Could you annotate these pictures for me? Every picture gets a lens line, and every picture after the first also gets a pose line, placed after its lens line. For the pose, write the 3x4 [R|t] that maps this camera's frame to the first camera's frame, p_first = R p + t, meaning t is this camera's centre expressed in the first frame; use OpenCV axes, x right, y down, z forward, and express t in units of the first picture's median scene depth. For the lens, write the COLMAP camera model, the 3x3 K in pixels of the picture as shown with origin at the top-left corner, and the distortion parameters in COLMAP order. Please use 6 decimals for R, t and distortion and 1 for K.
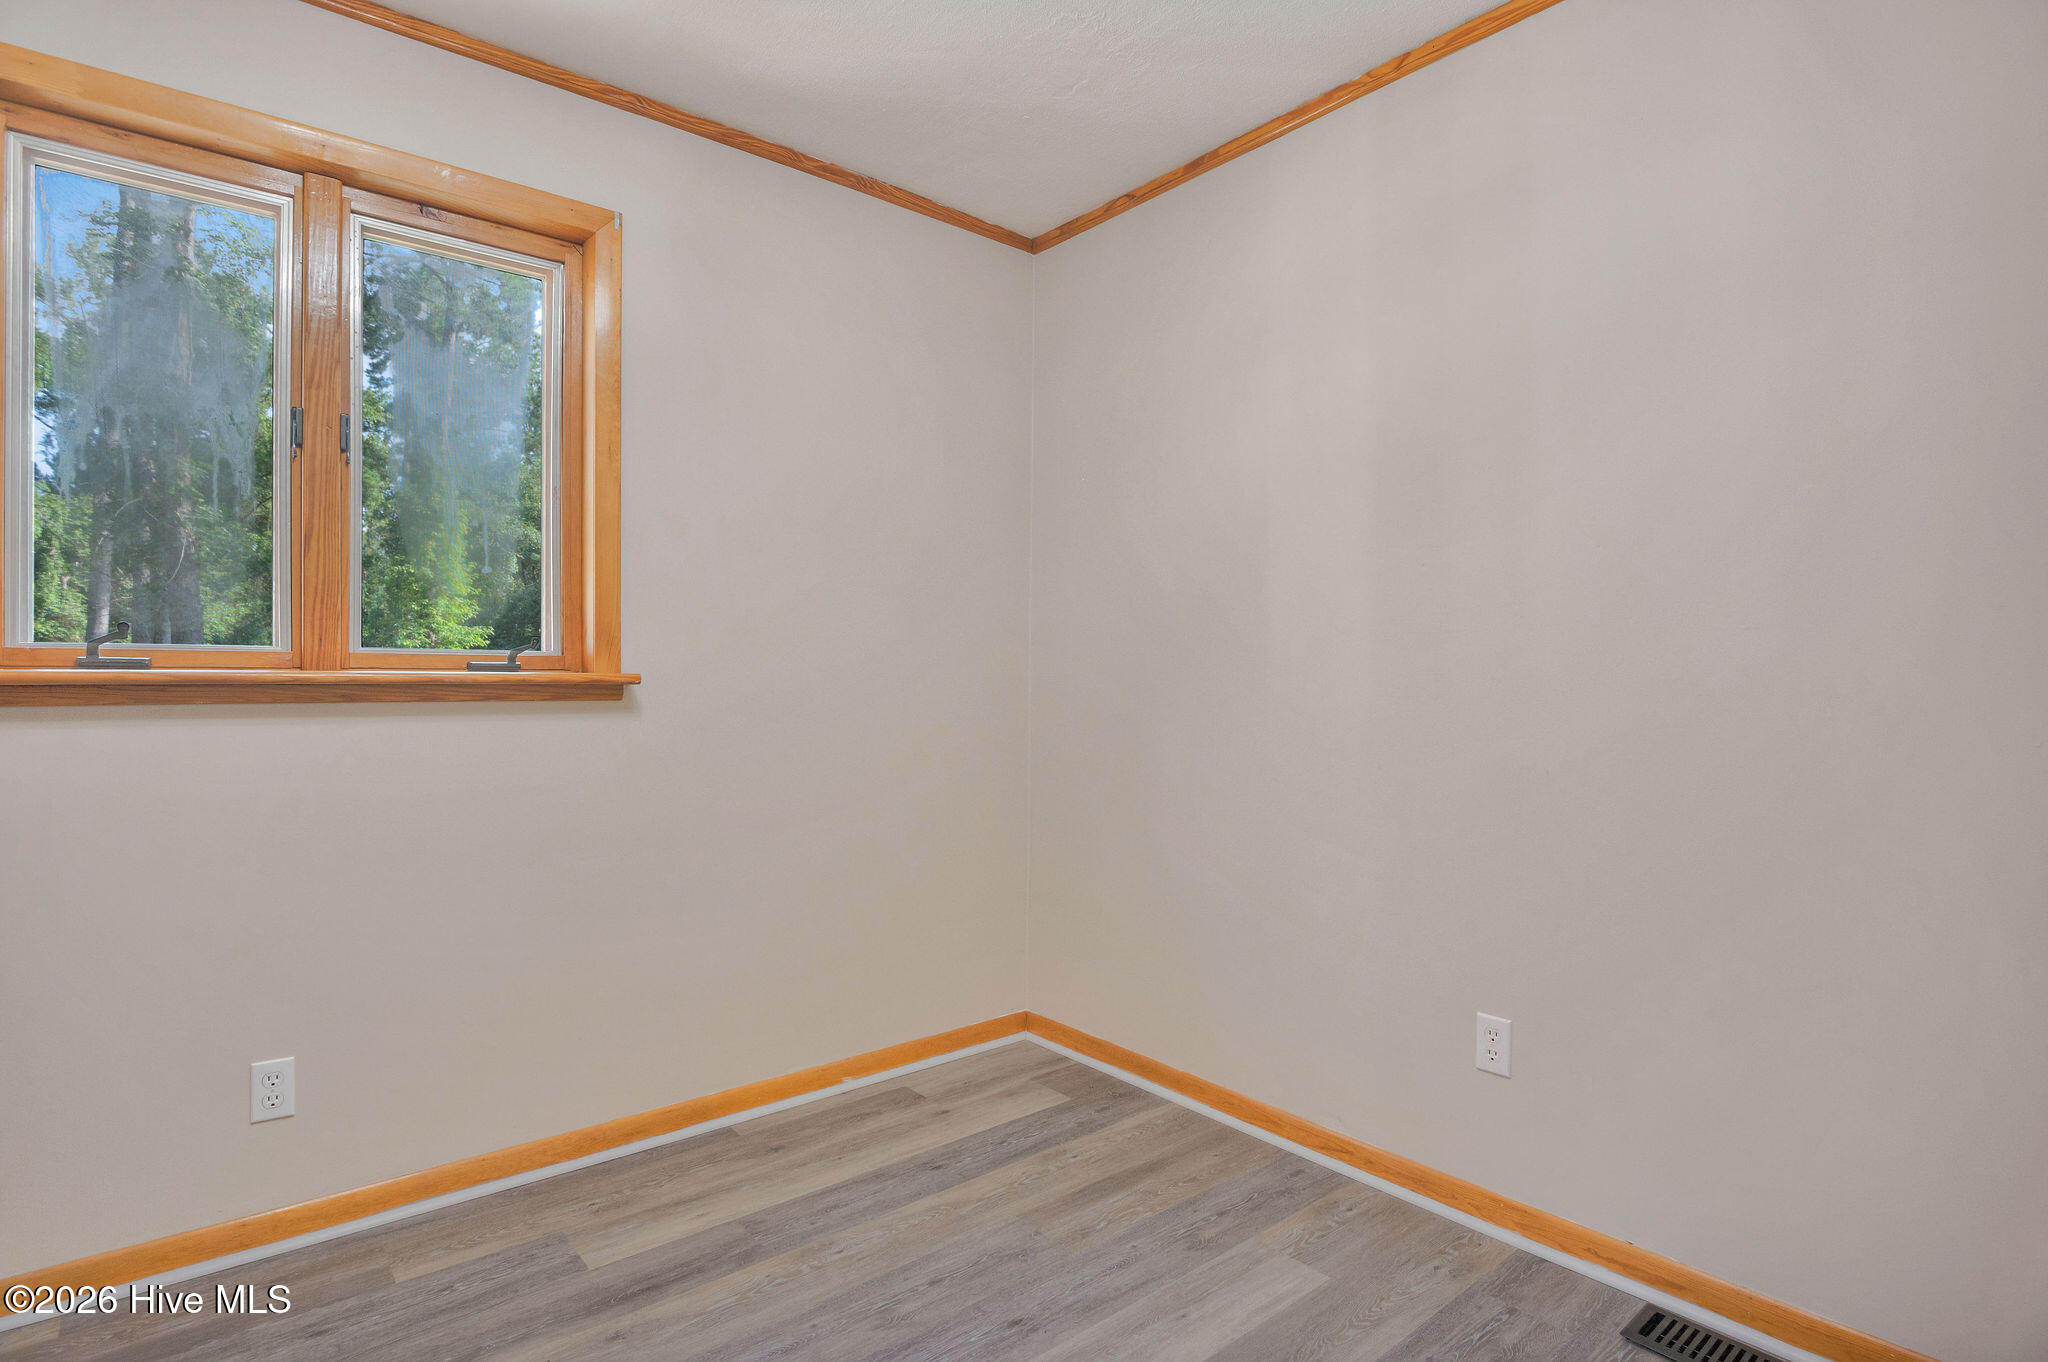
lens RADIAL K [[1007.9, 0, 1023.0], [0, 1007.9, 694.5], [0, 0, 1]] dist [-0.020081, -0.000137]
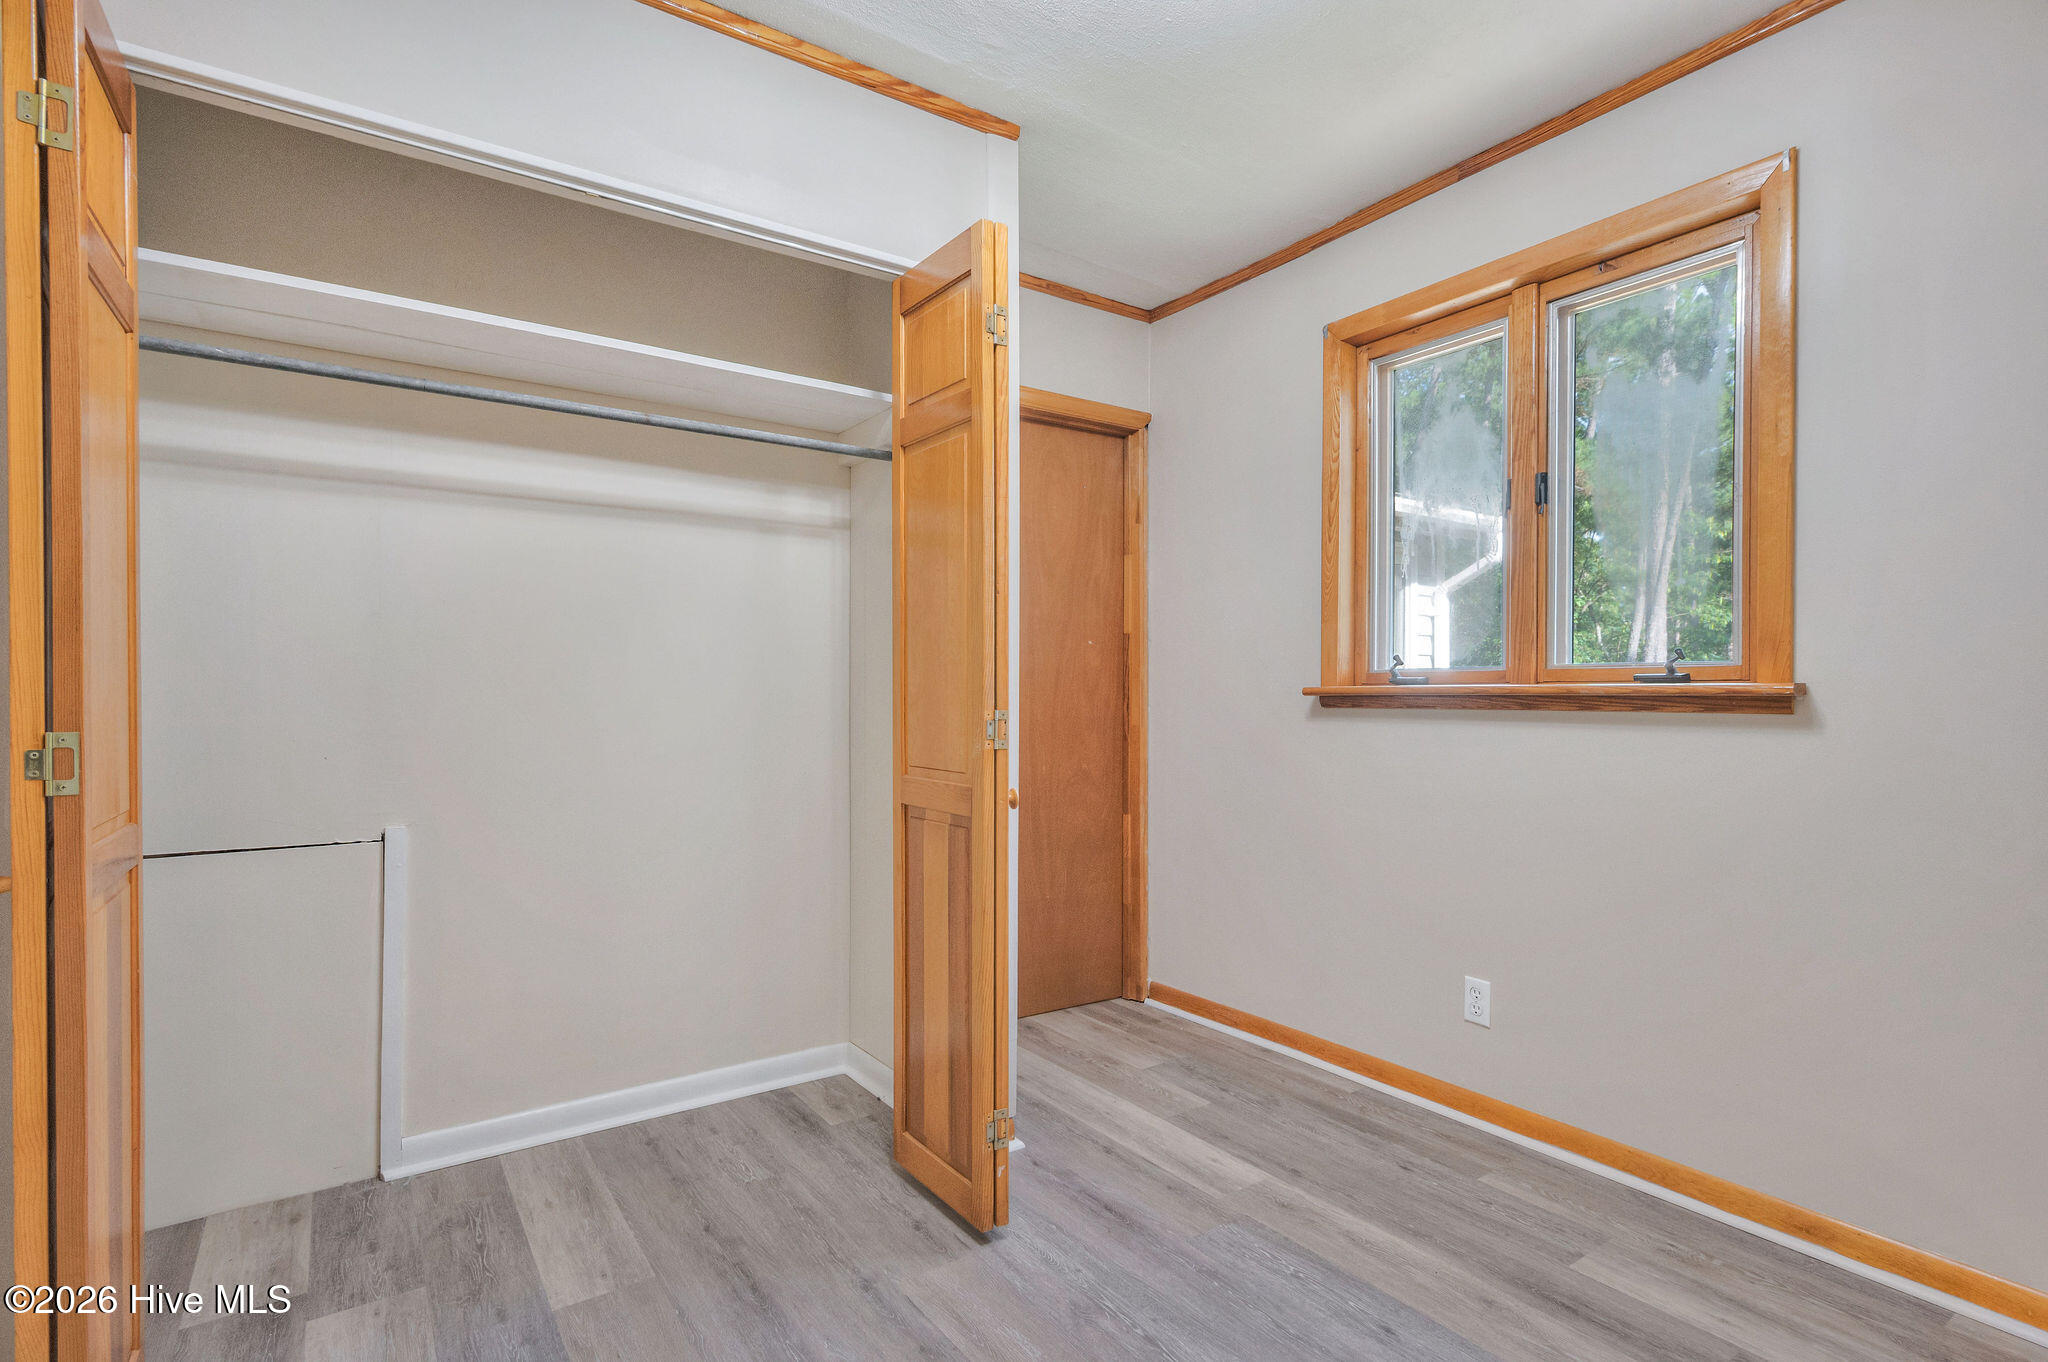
lens RADIAL K [[1007.9, 0, 1021.5], [0, 1007.9, 693.1], [0, 0, 1]] dist [-0.020081, -0.000137]
pose [[-0.116473, 0.001408, -0.993193, 0.608084], [-0.009211, 0.999954, 0.002498, -0.010029], [0.993151, 0.009439, -0.116455, 0.521588]]
